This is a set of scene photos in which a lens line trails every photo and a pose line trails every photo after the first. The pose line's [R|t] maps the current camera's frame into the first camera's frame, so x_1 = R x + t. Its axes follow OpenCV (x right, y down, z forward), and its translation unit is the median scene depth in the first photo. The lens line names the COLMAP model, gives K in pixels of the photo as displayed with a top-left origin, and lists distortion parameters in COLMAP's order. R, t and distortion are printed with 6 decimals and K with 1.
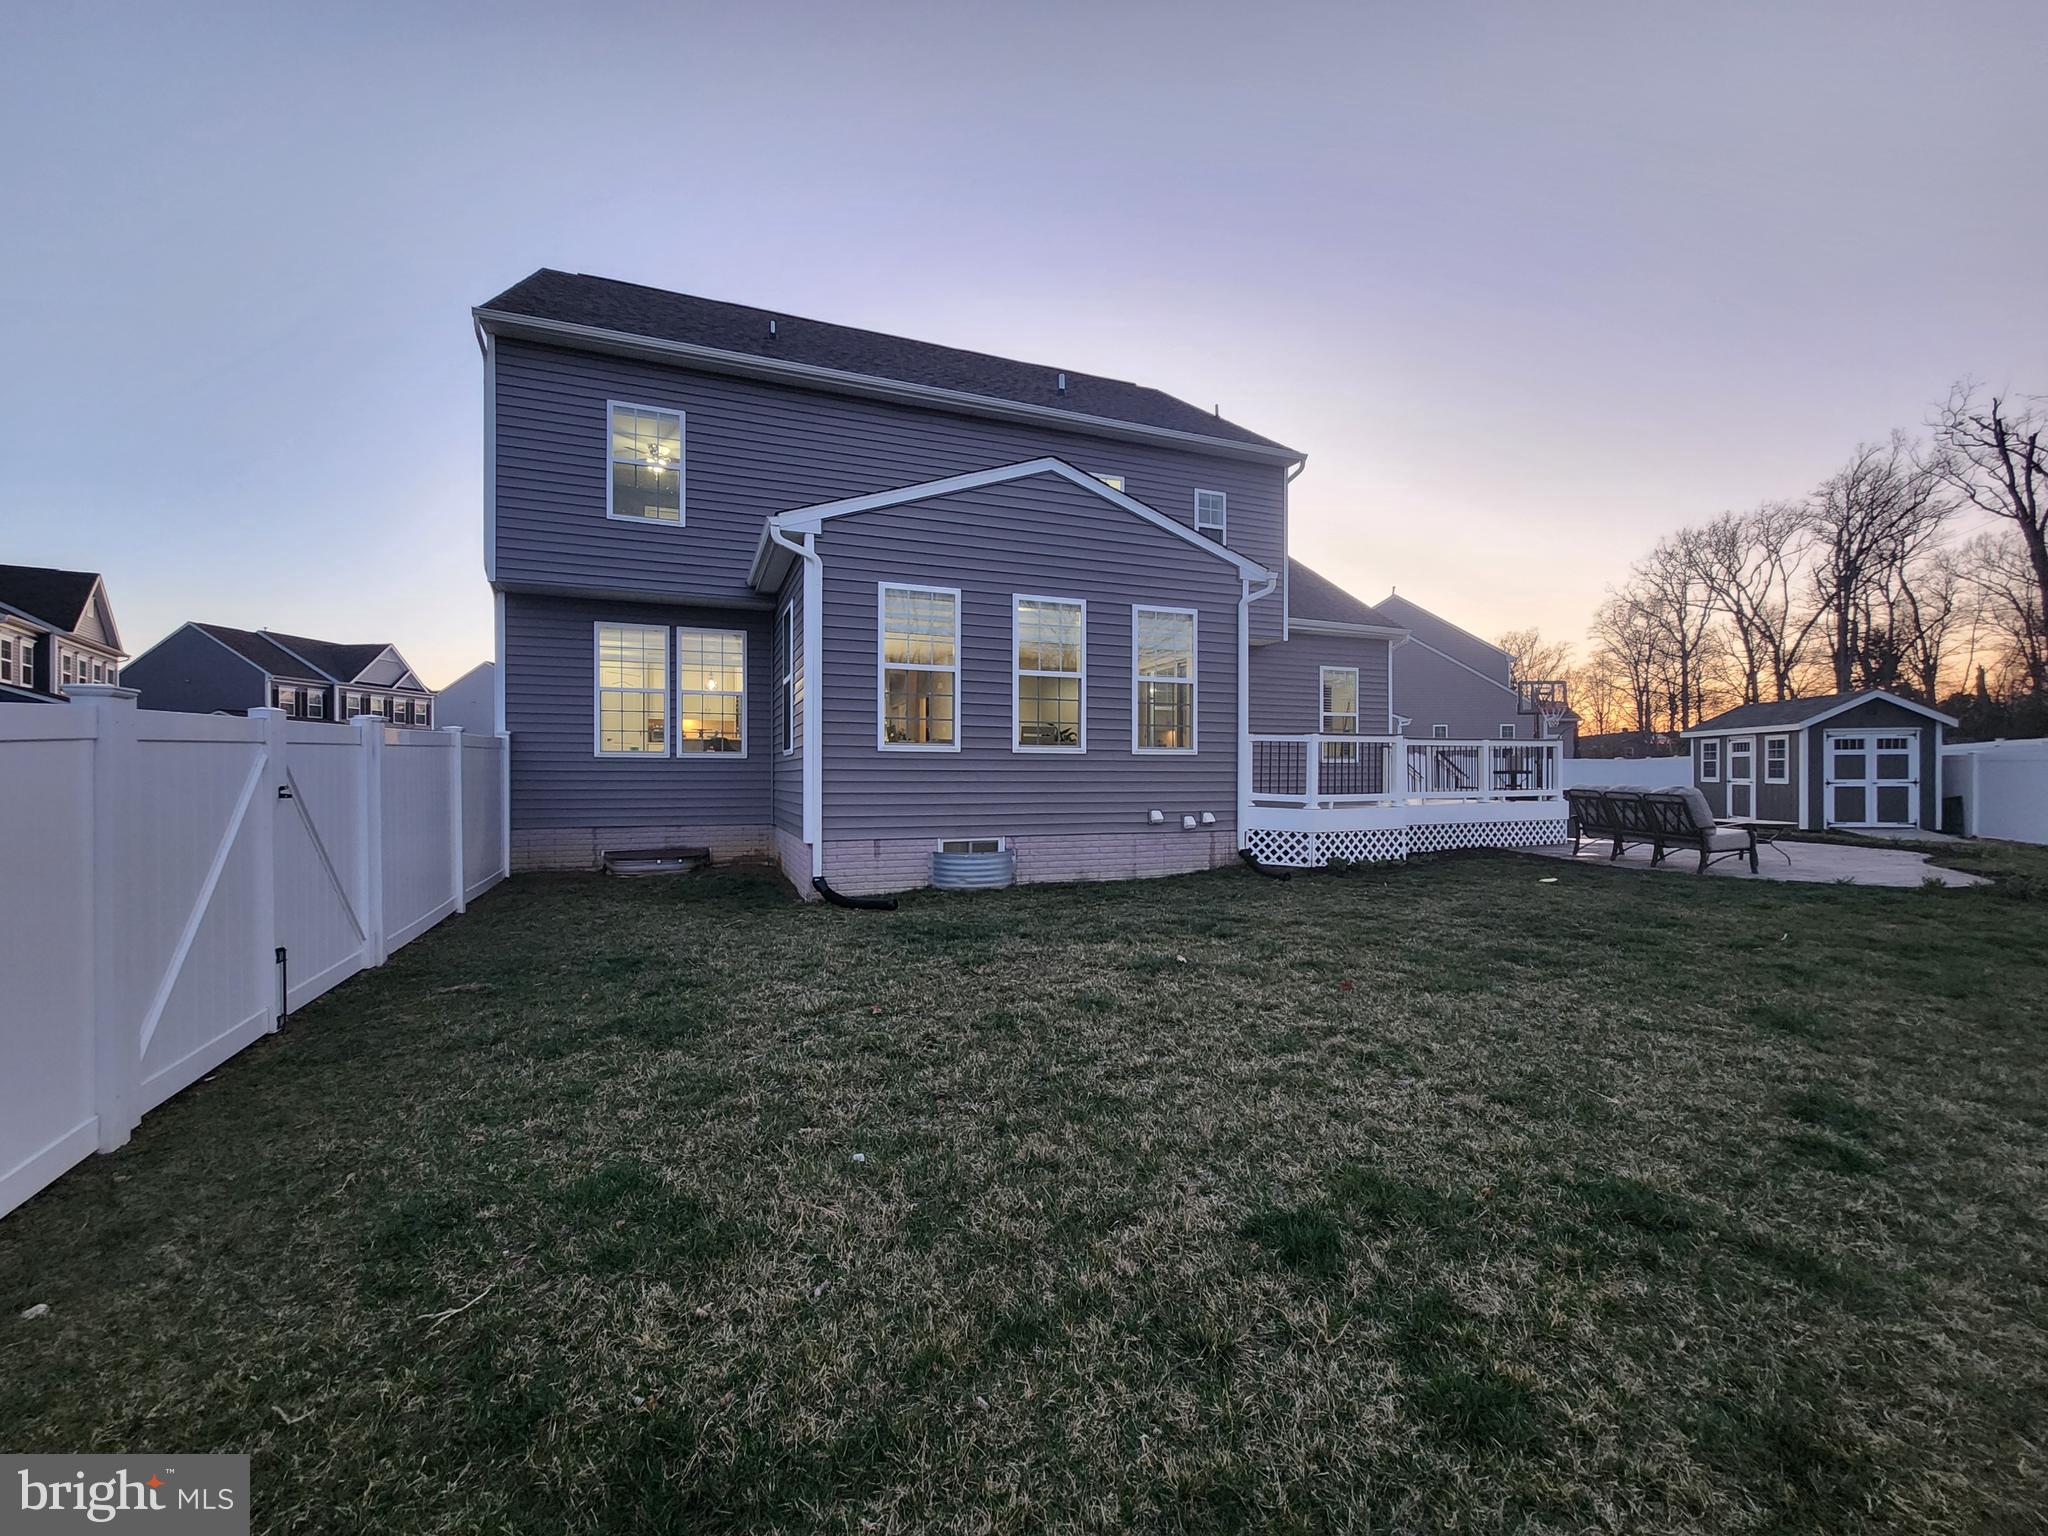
lens RADIAL K [[849.2, 0, 1028.8], [0, 849.2, 775.3], [0, 0, 1]] dist [0.005069, 0.000214]
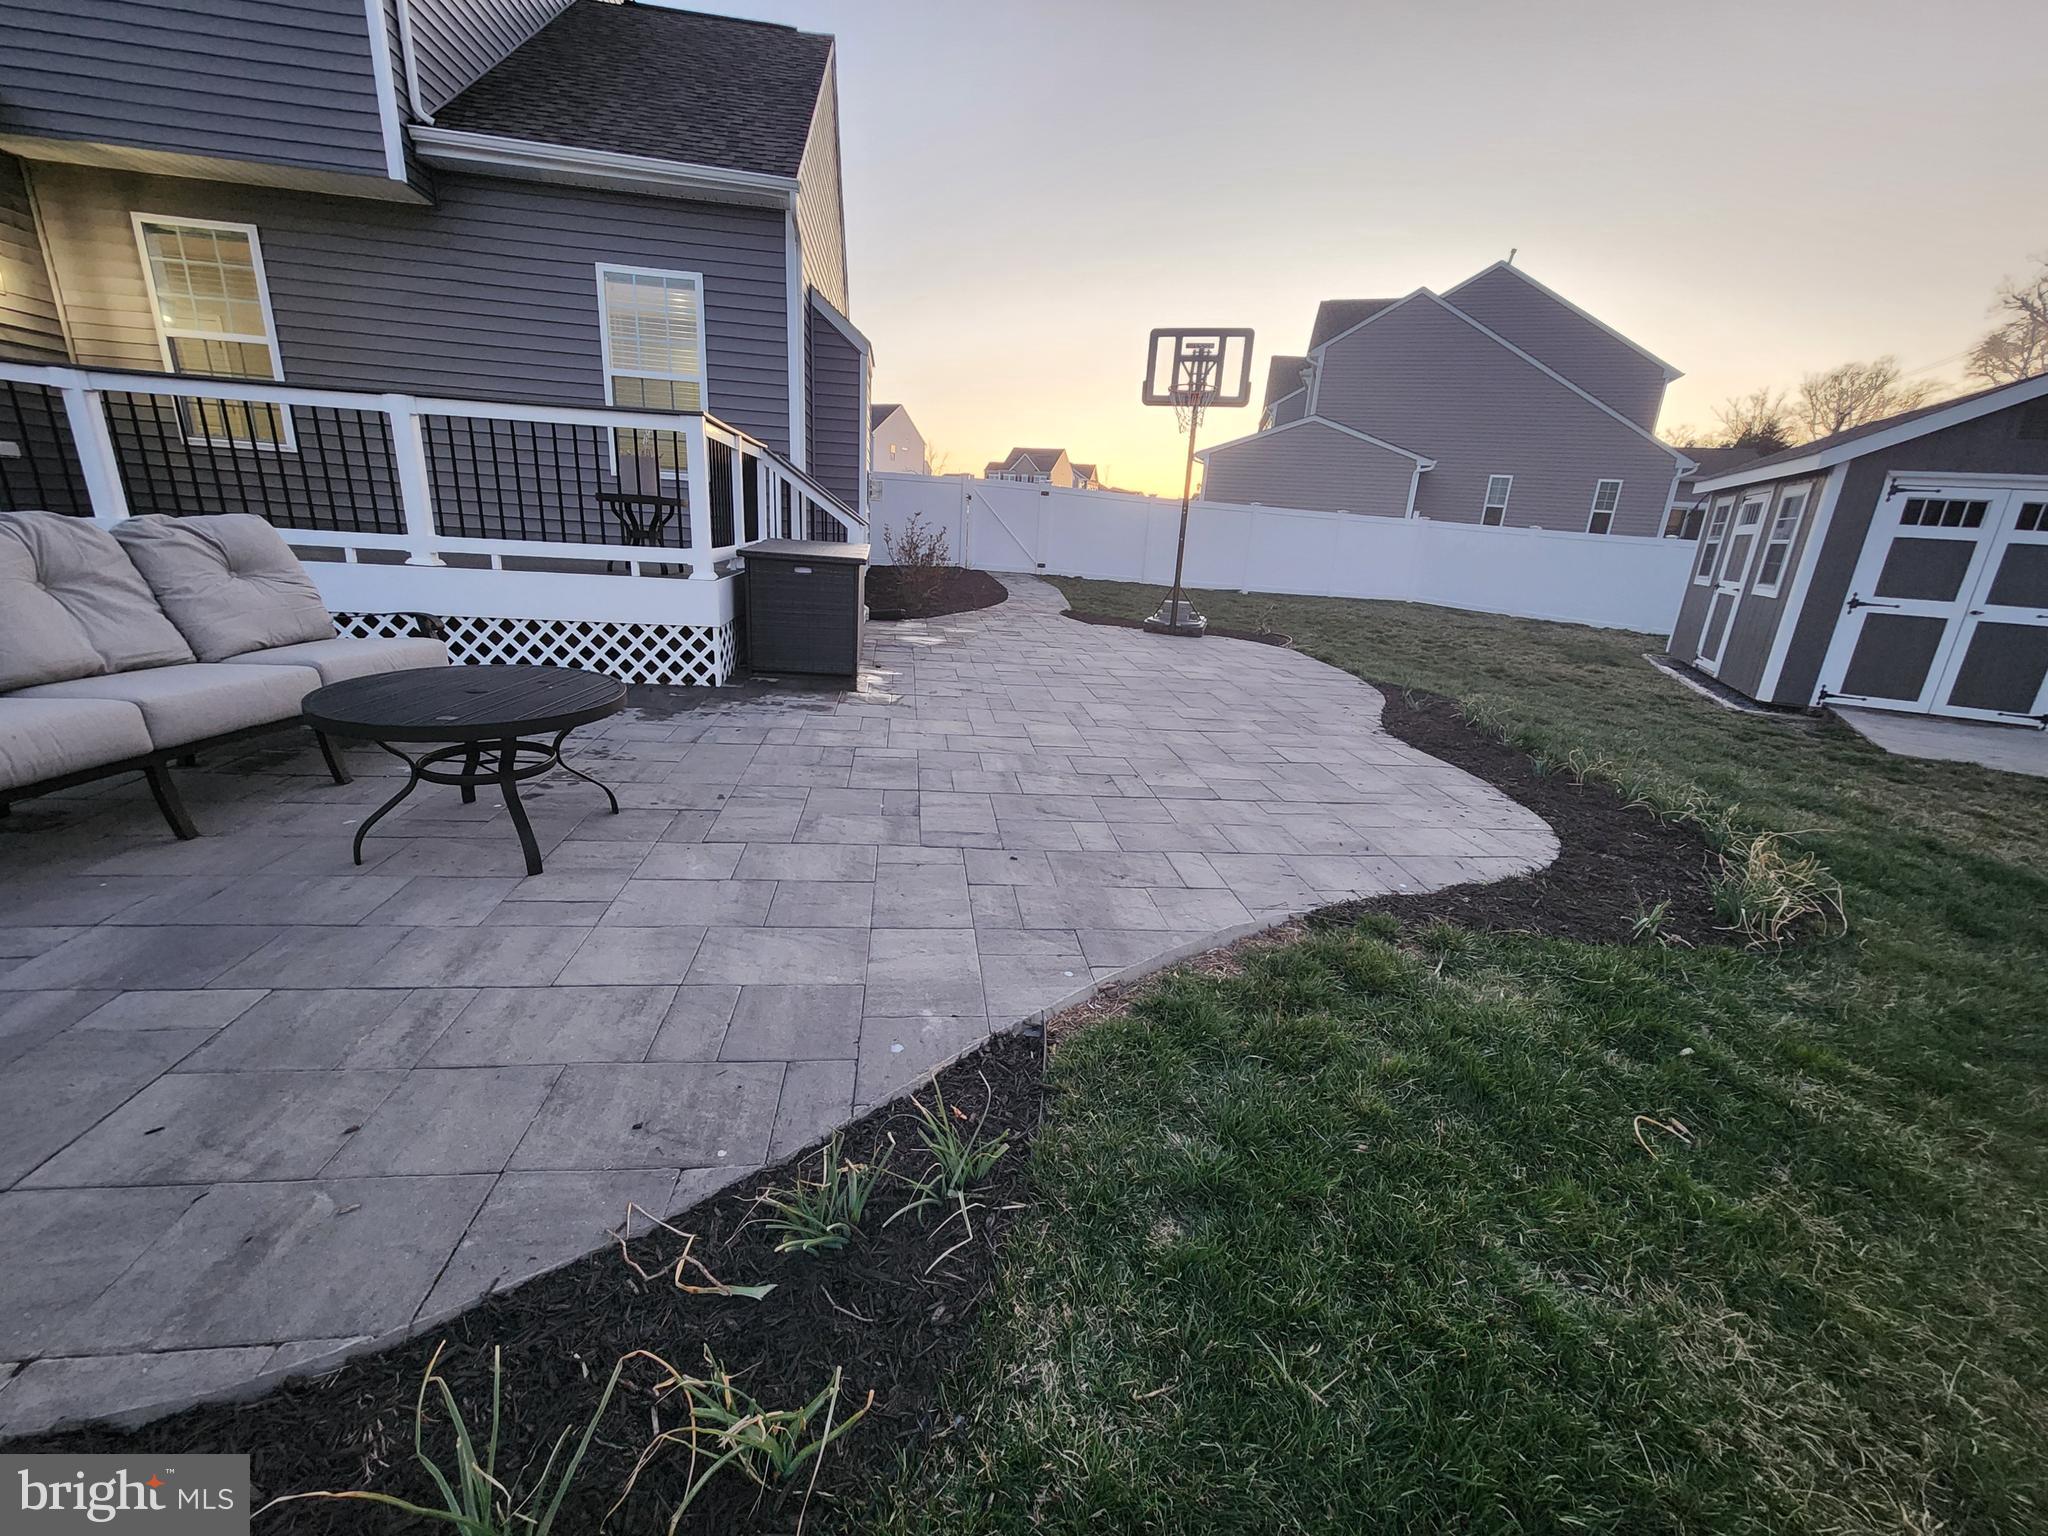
lens RADIAL K [[849.2, 0, 1028.8], [0, 849.2, 775.3], [0, 0, 1]] dist [0.005069, 0.000214]
pose [[0.974745, 0.114590, -0.191679, 0.723280], [-0.062158, 0.963612, 0.259978, 0.007361], [0.214495, -0.241499, 0.946399, 0.557977]]
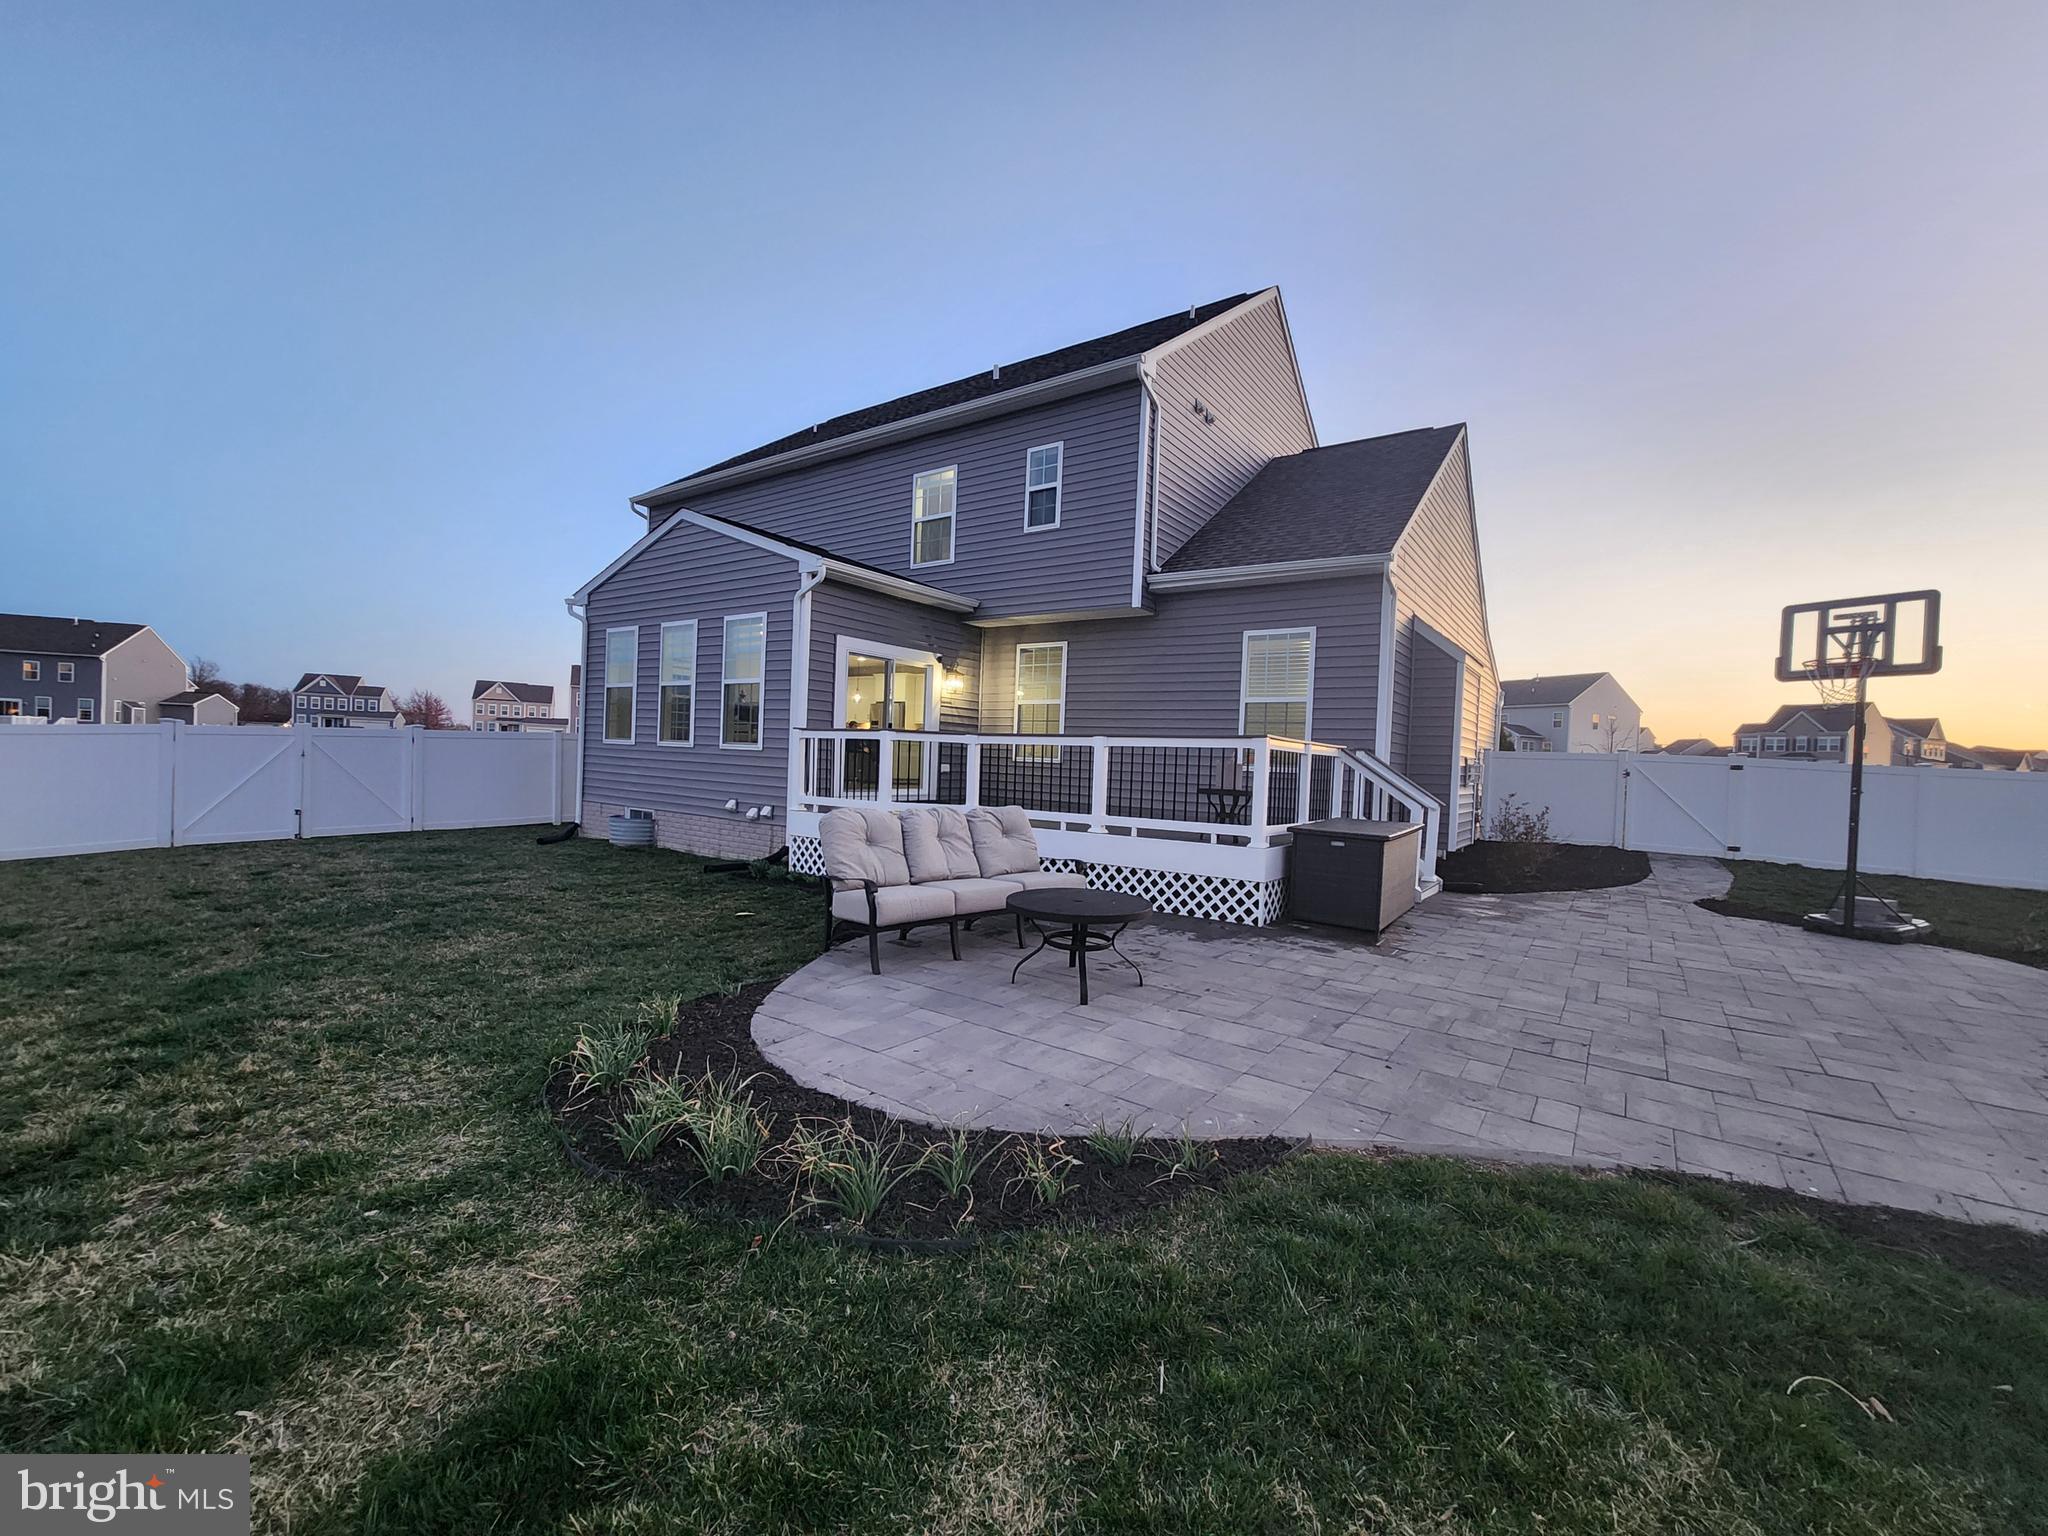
lens RADIAL K [[849.2, 0, 1028.8], [0, 849.2, 775.3], [0, 0, 1]] dist [0.005069, 0.000214]
pose [[0.566499, 0.032177, -0.823434, 0.883163], [-0.059369, 0.998234, -0.001836, -0.007594], [0.821921, 0.049927, 0.567410, 0.475101]]
